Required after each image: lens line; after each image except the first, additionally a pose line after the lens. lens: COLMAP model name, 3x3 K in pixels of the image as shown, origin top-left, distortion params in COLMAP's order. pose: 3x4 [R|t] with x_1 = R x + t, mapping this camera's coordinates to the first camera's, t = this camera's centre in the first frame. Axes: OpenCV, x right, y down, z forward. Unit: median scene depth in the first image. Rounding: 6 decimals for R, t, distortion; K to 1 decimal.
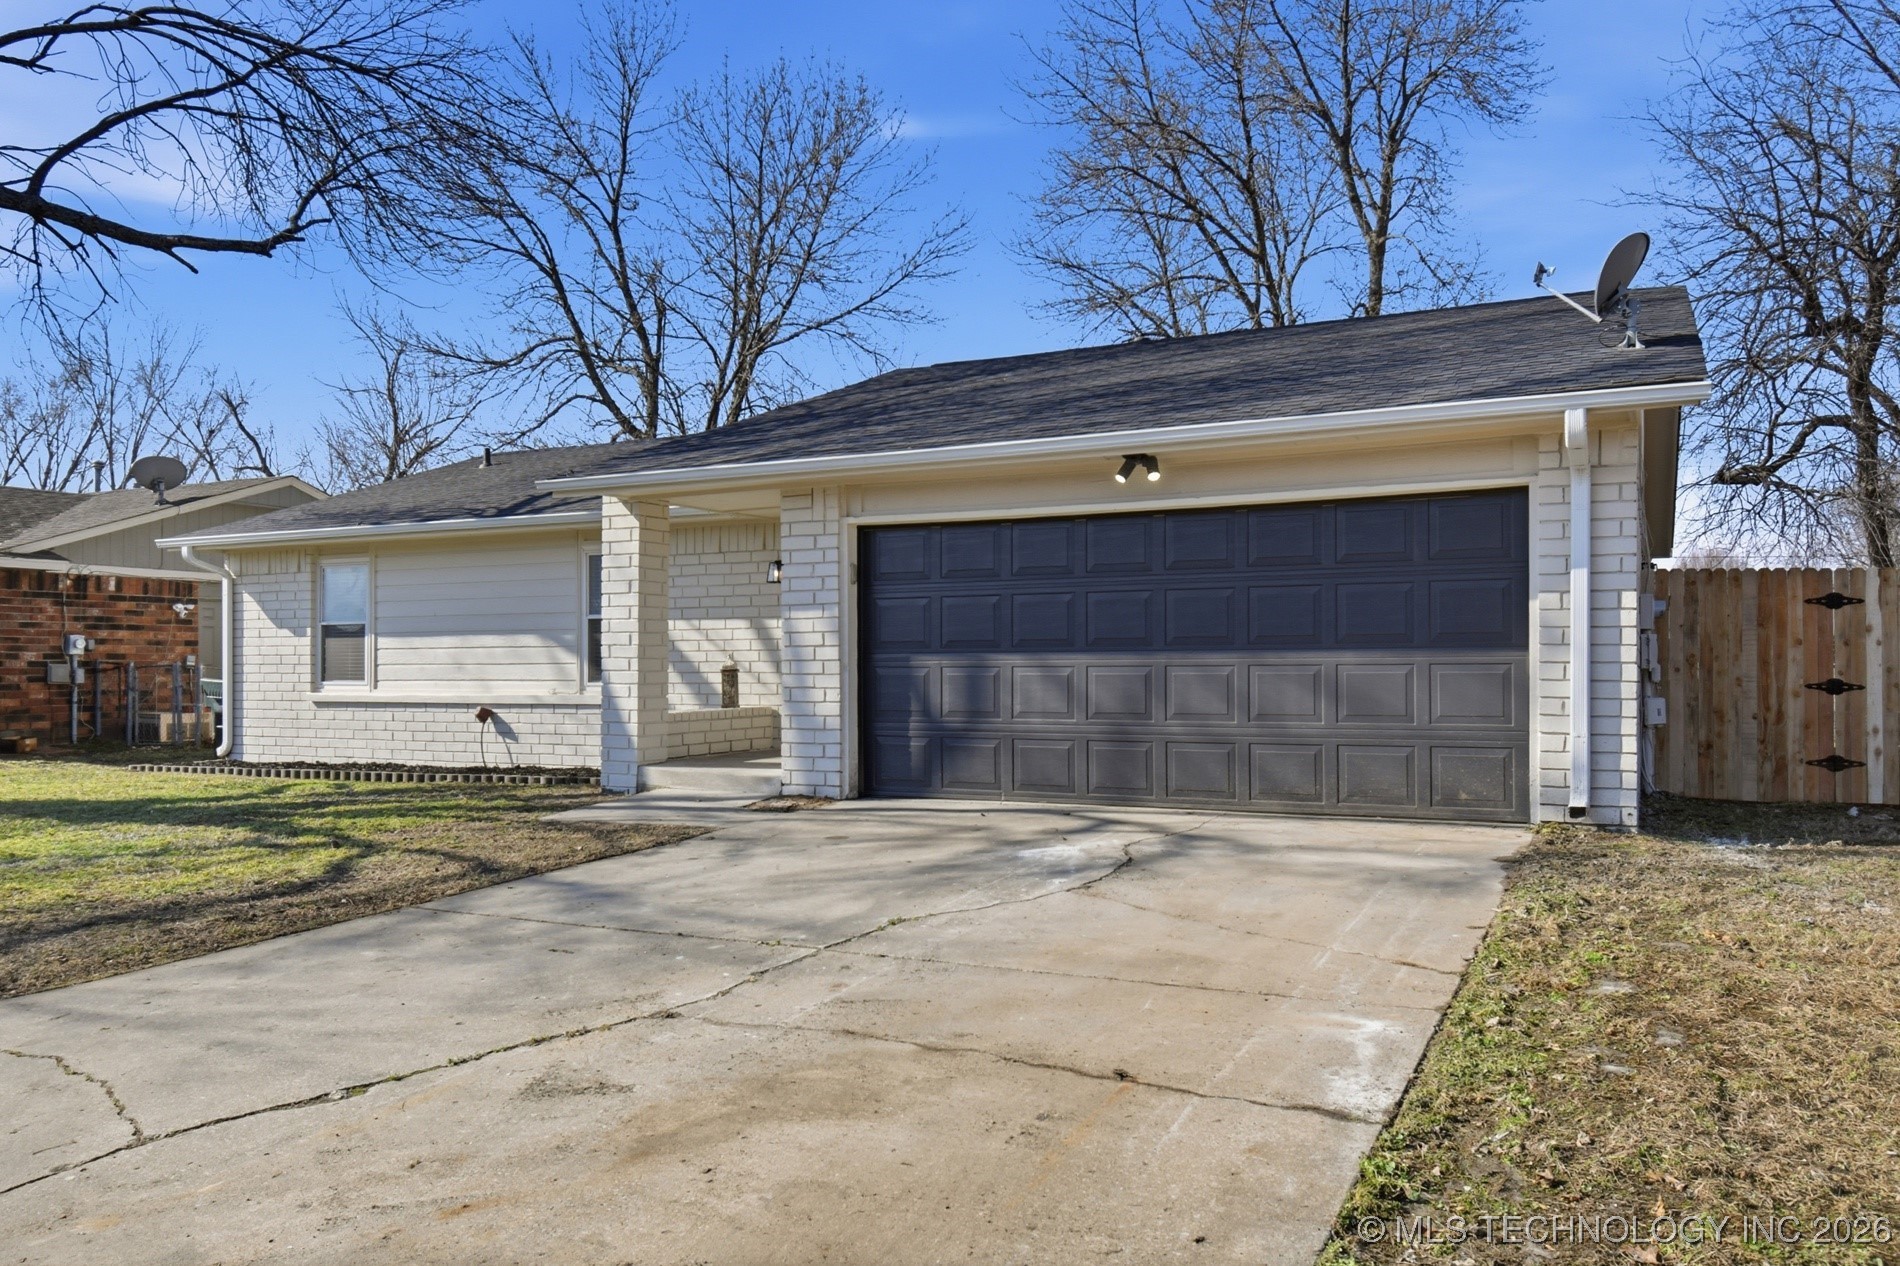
lens RADIAL K [[1381.3, 0, 950.0], [0, 1381.3, 633.0], [0, 0, 1]] dist [-0.005243, -0.006946]
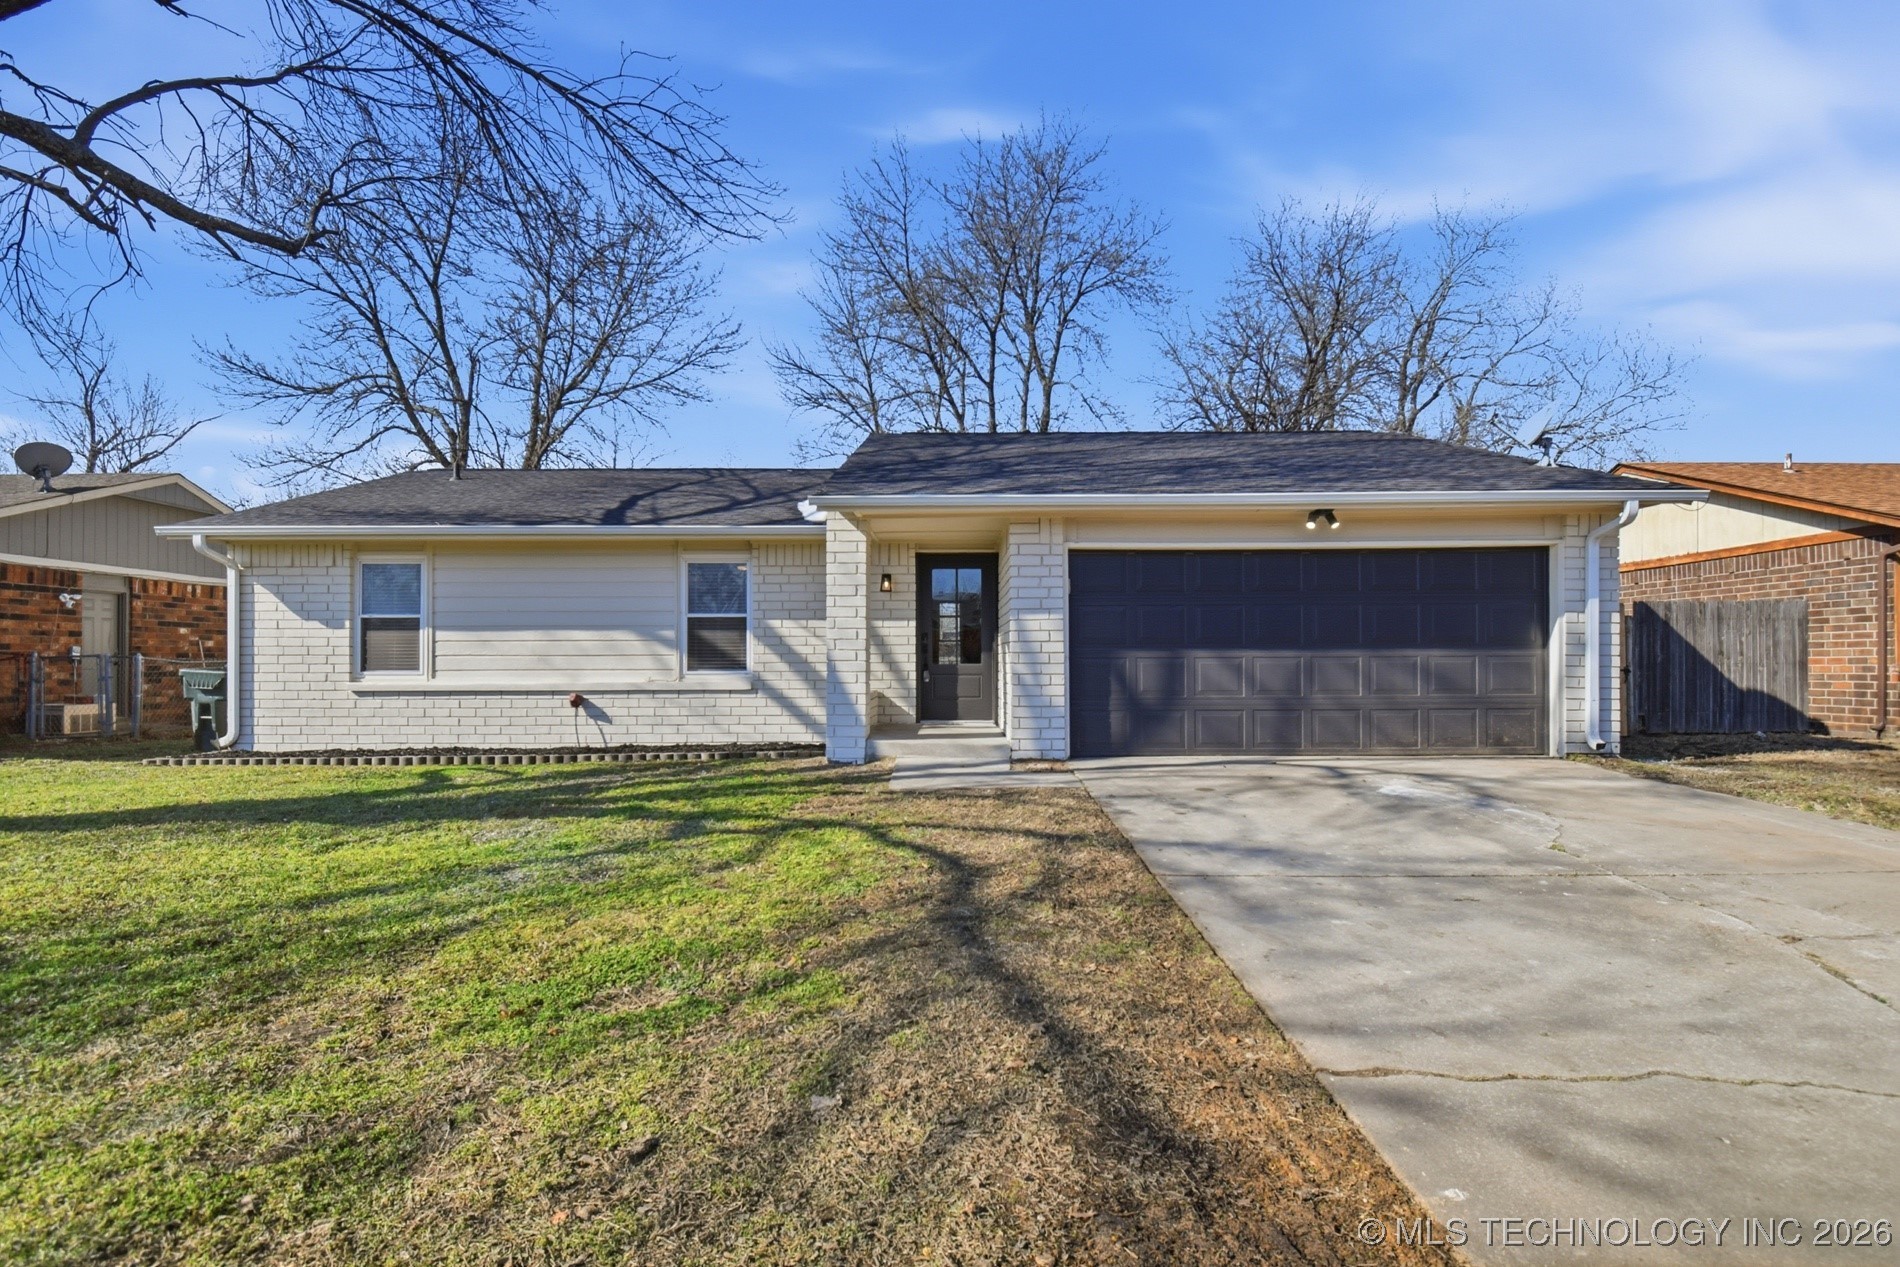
lens RADIAL K [[930.5, 0, 950.0], [0, 930.5, 633.5], [0, 0, 1]] dist [0.004357, -0.014553]
pose [[0.899448, 0.013439, 0.436821, -0.369966], [-0.011451, 0.999909, -0.007183, 0.006229], [-0.436878, 0.001459, 0.899520, 0.174235]]
